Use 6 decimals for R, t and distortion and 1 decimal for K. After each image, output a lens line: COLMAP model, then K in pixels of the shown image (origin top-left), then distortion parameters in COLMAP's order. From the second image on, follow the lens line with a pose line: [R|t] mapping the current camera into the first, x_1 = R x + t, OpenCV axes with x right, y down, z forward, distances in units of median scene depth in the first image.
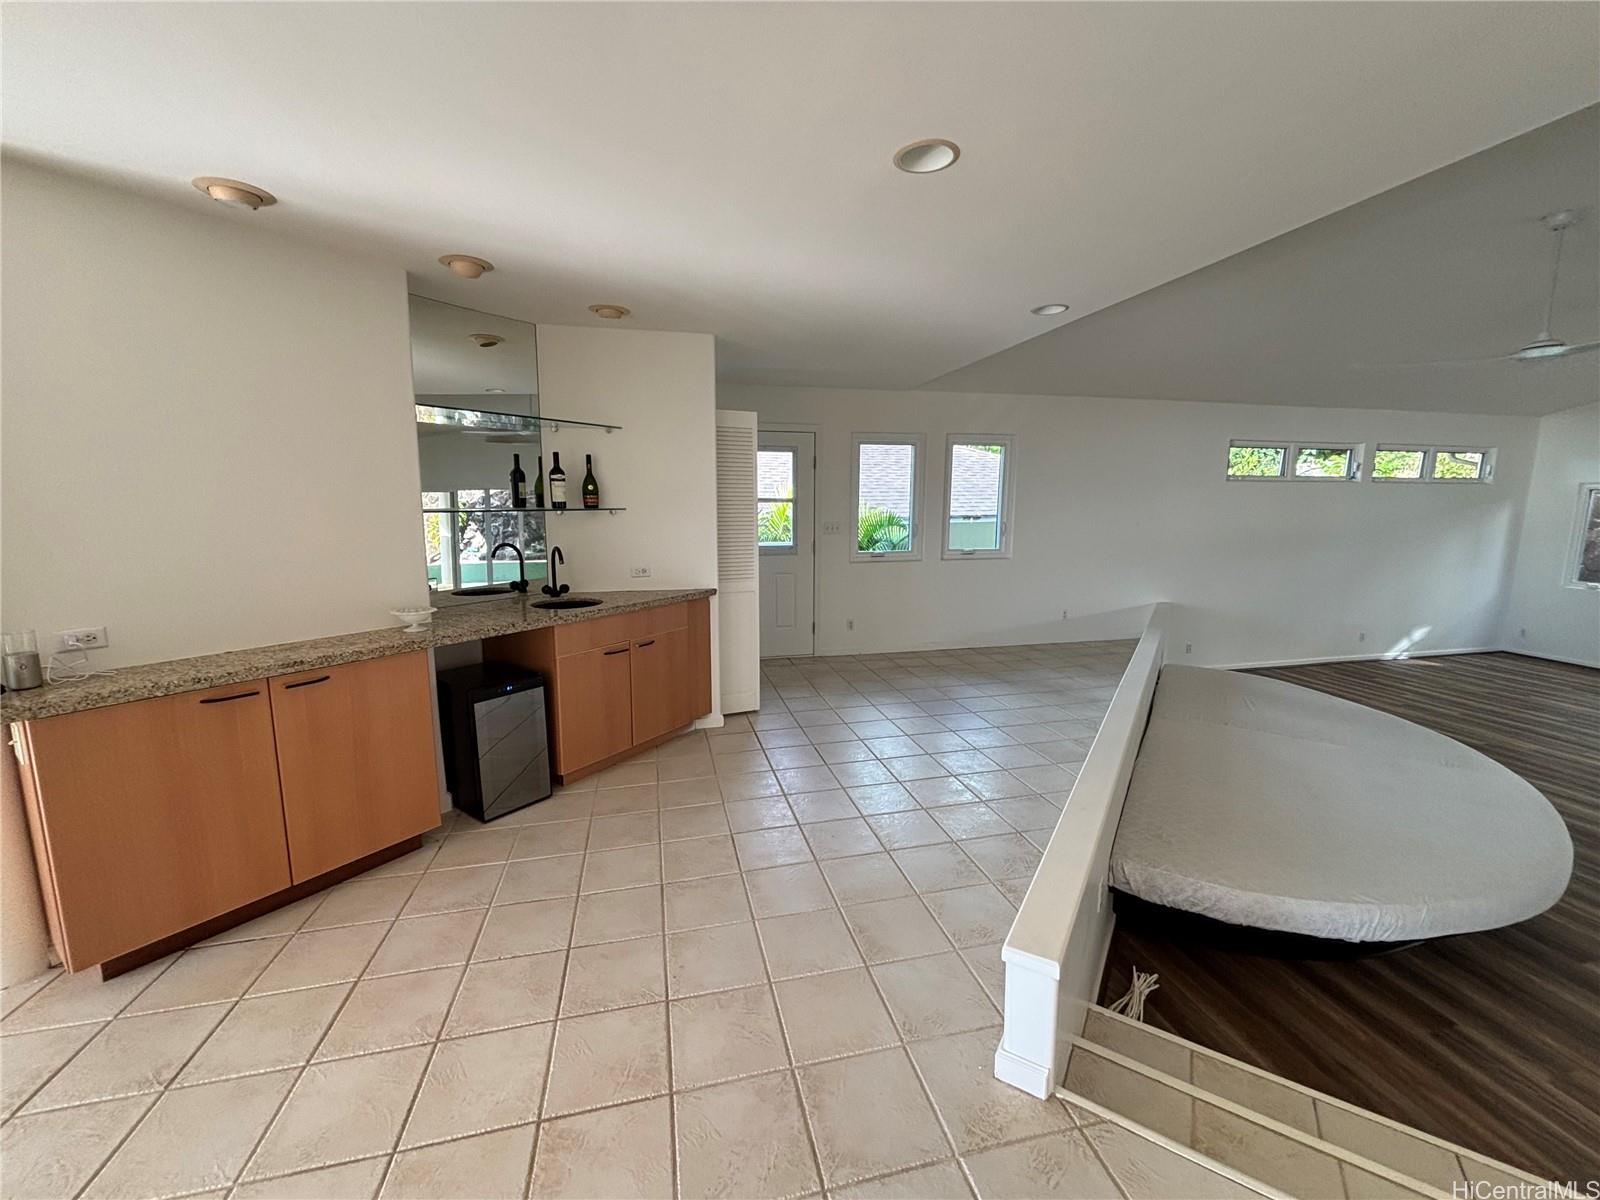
lens RADIAL K [[643.6, 0, 797.2], [0, 643.6, 594.6], [0, 0, 1]] dist [-0.001450, 0.000046]
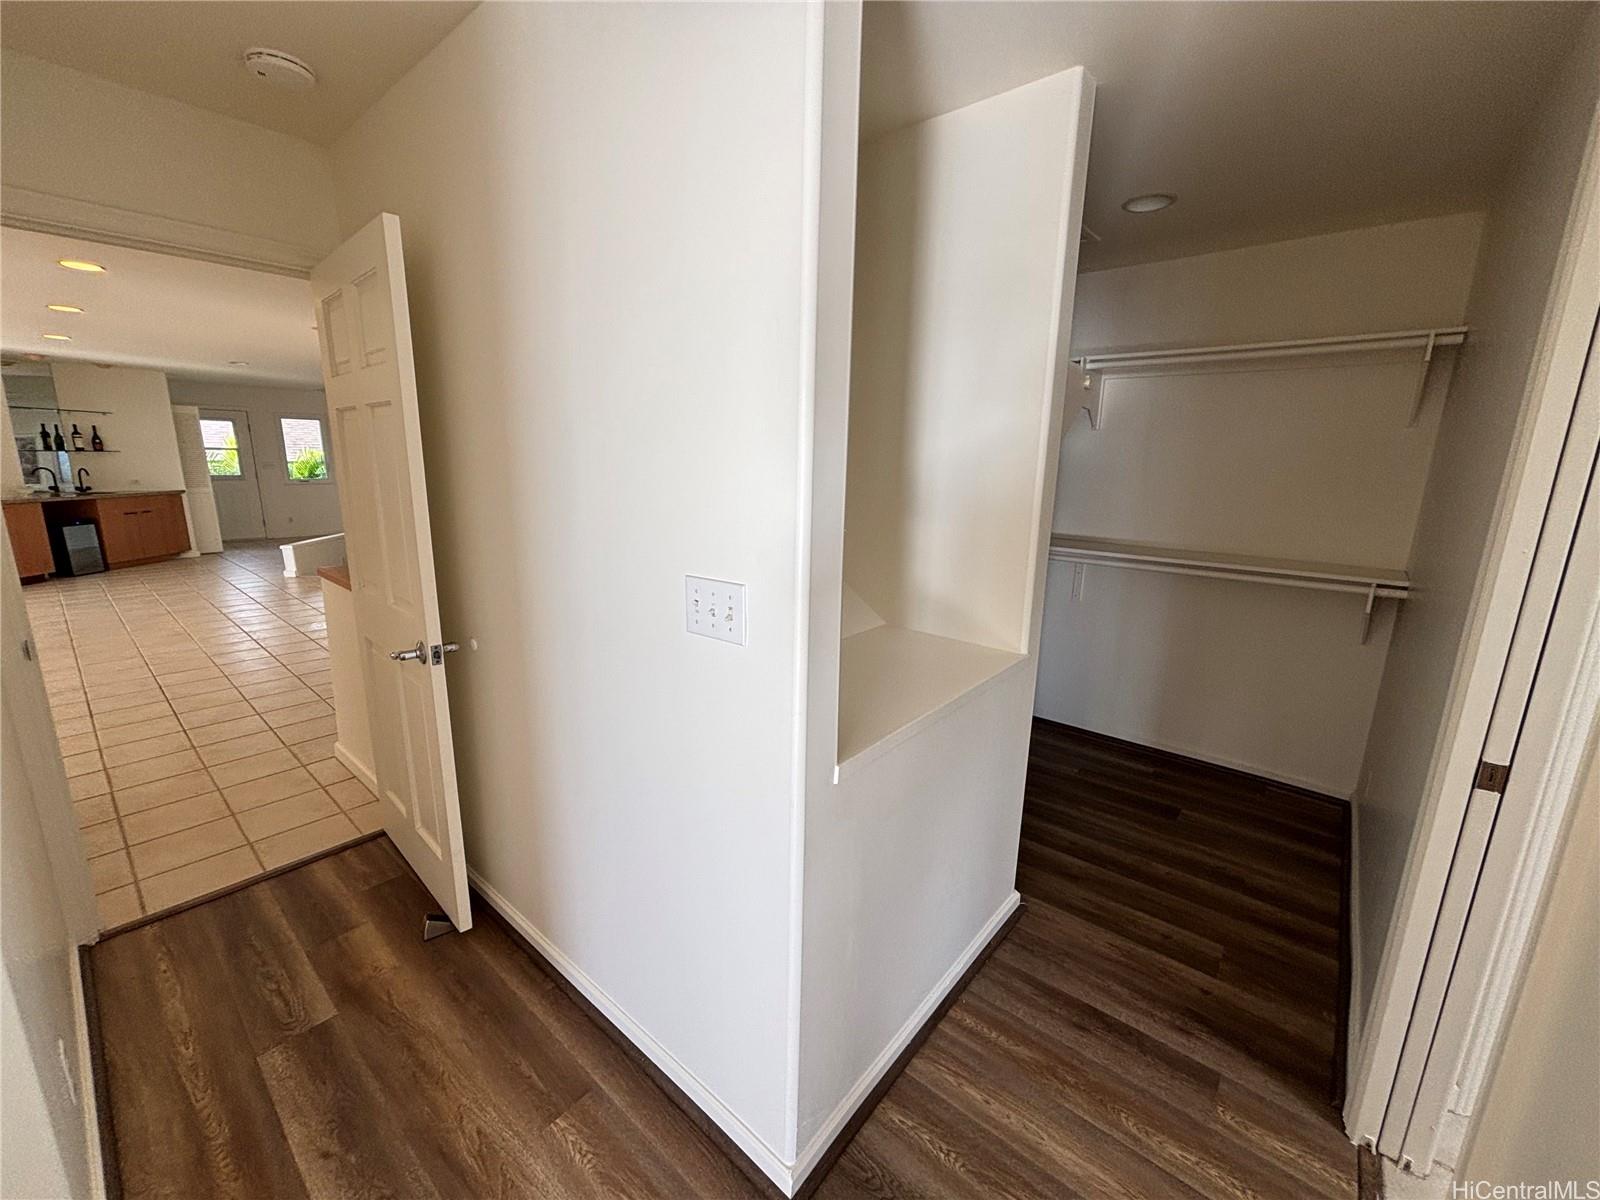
lens RADIAL K [[643.6, 0, 807.4], [0, 643.6, 600.2], [0, 0, 1]] dist [-0.001450, 0.000046]
pose [[0.798226, -0.117494, 0.590788, 0.222374], [0.071105, 0.992314, 0.101277, 0.286363], [-0.598147, -0.038834, 0.800445, -1.975908]]
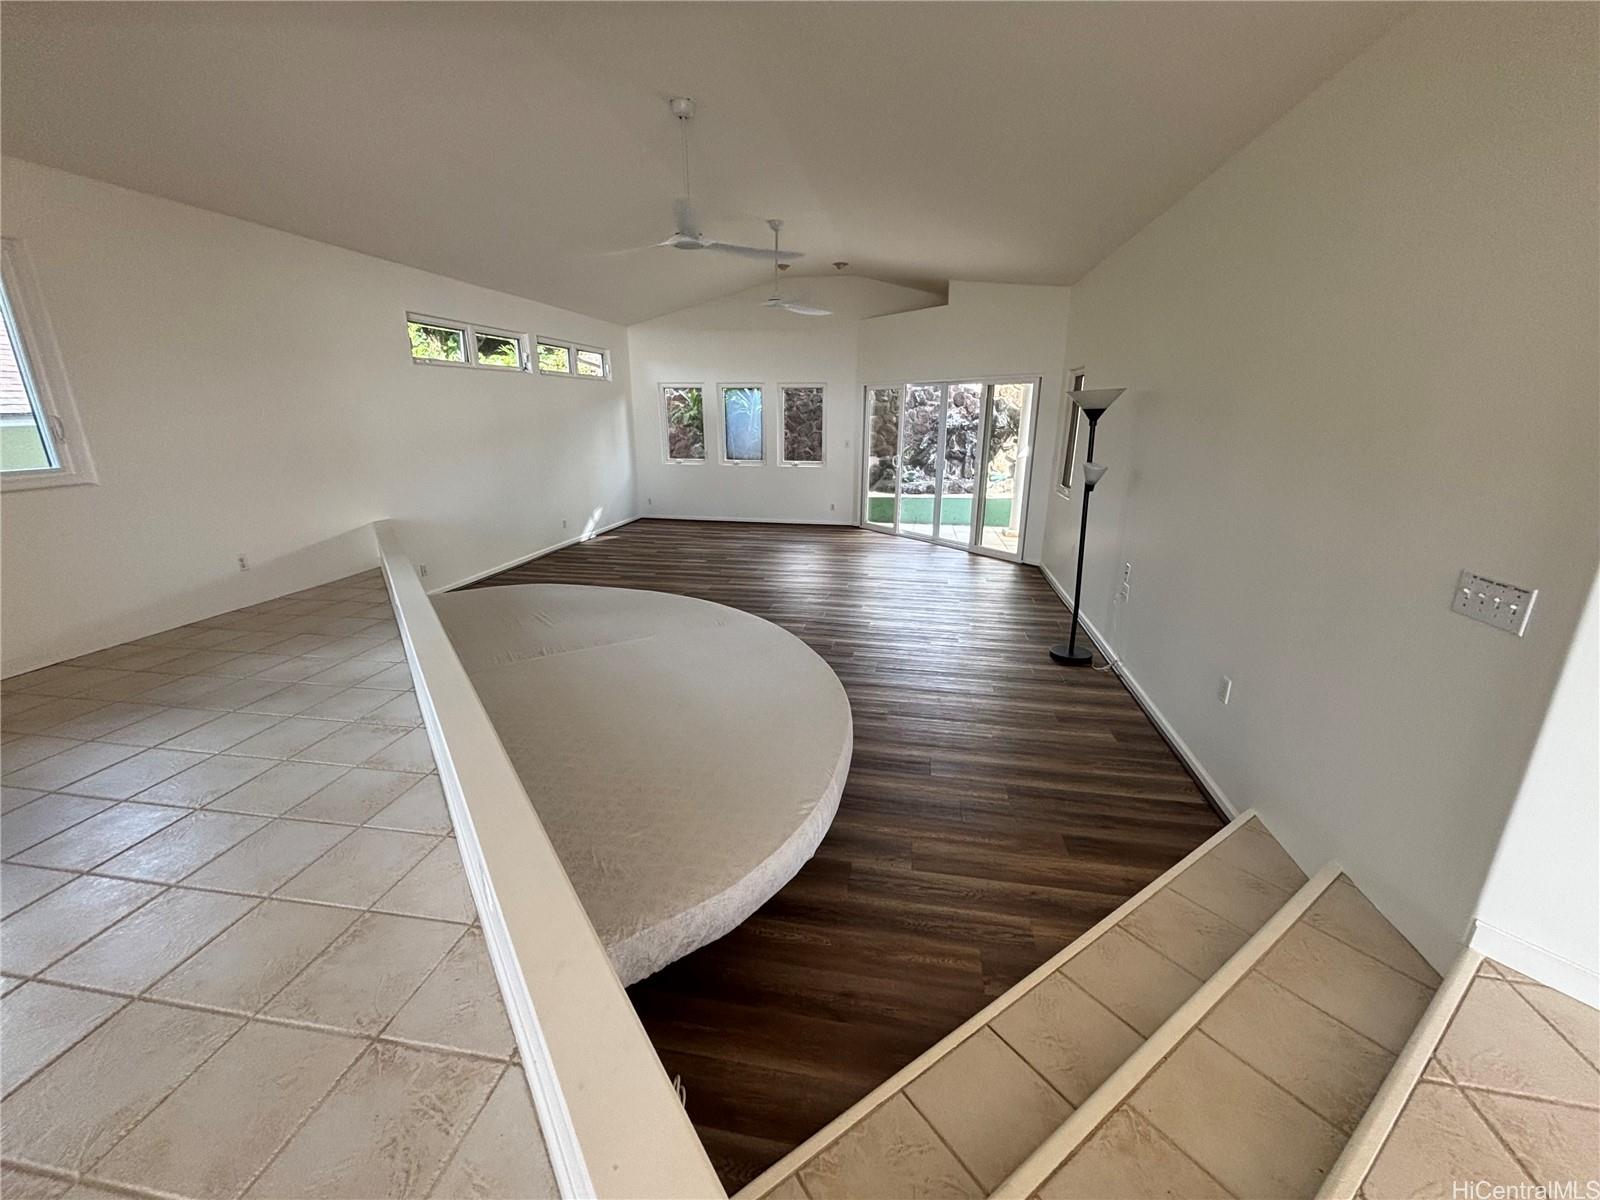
lens RADIAL K [[643.6, 0, 794.9], [0, 643.6, 595.3], [0, 0, 1]] dist [-0.001450, 0.000046]
pose [[0.397887, -0.256872, 0.880740, 0.092911], [0.136885, 0.965879, 0.219864, -0.005334], [-0.907165, 0.033079, 0.419473, 0.354073]]
